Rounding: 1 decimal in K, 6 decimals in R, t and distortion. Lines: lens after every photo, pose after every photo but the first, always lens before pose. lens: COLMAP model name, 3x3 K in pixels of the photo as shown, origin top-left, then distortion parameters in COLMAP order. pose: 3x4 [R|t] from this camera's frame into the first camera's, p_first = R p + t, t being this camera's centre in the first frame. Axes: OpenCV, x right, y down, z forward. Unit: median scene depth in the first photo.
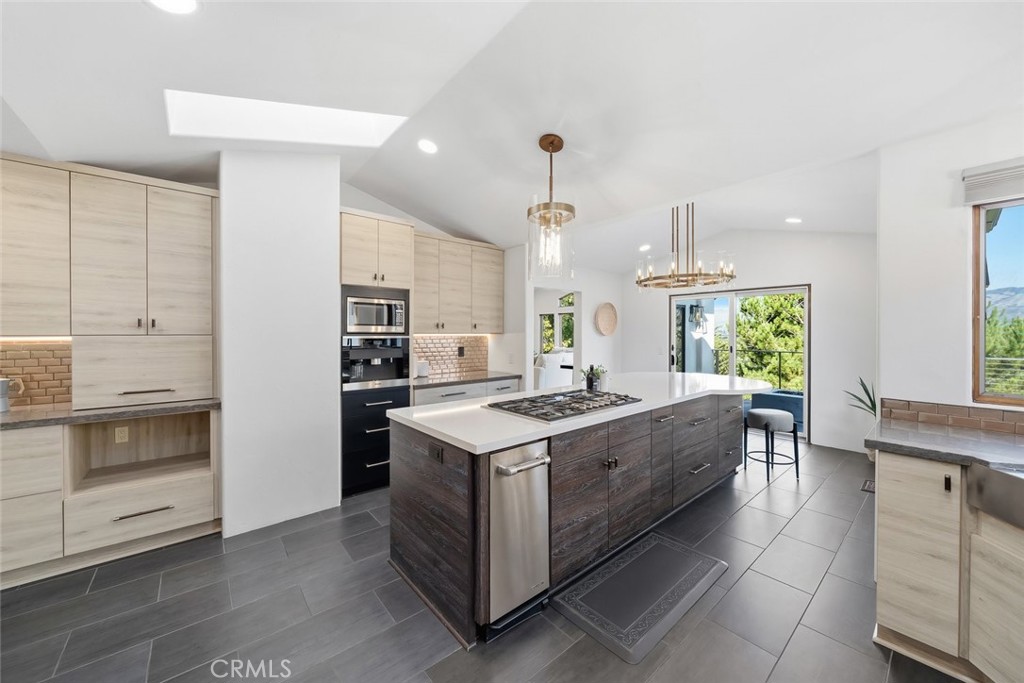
lens RADIAL K [[431.8, 0, 512.7], [0, 431.8, 337.0], [0, 0, 1]] dist [-0.001725, -0.000139]
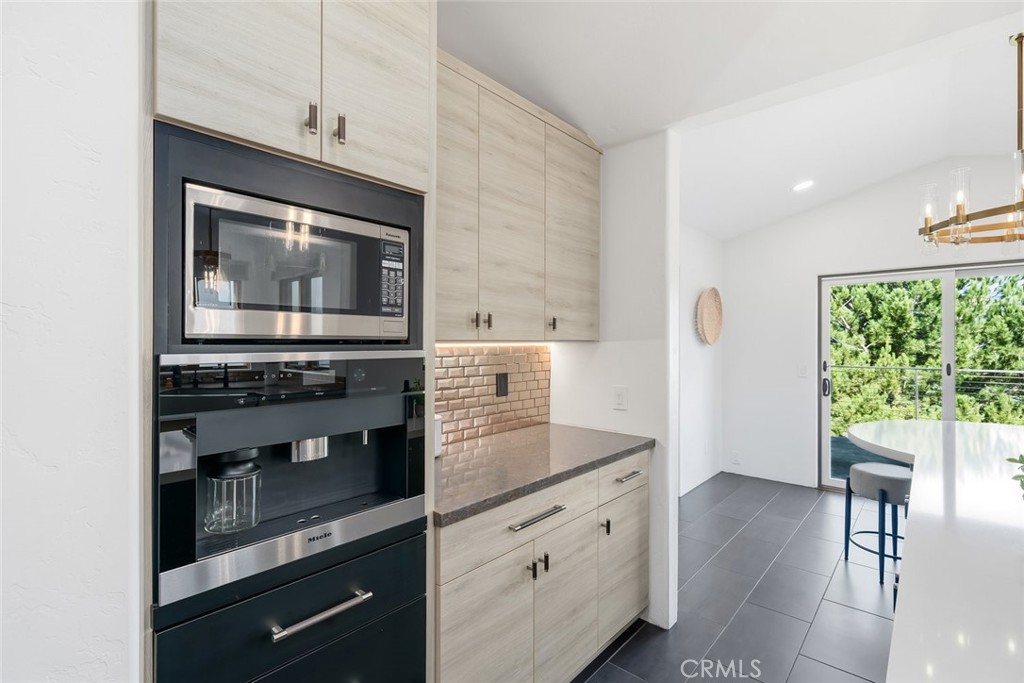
lens RADIAL K [[465.0, 0, 508.1], [0, 465.0, 341.0], [0, 0, 1]] dist [0.001794, 0.000136]
pose [[0.980362, -0.000487, 0.197204, -0.252844], [0.002143, 0.999964, -0.008186, -0.006251], [-0.197193, 0.008448, 0.980328, 0.694768]]
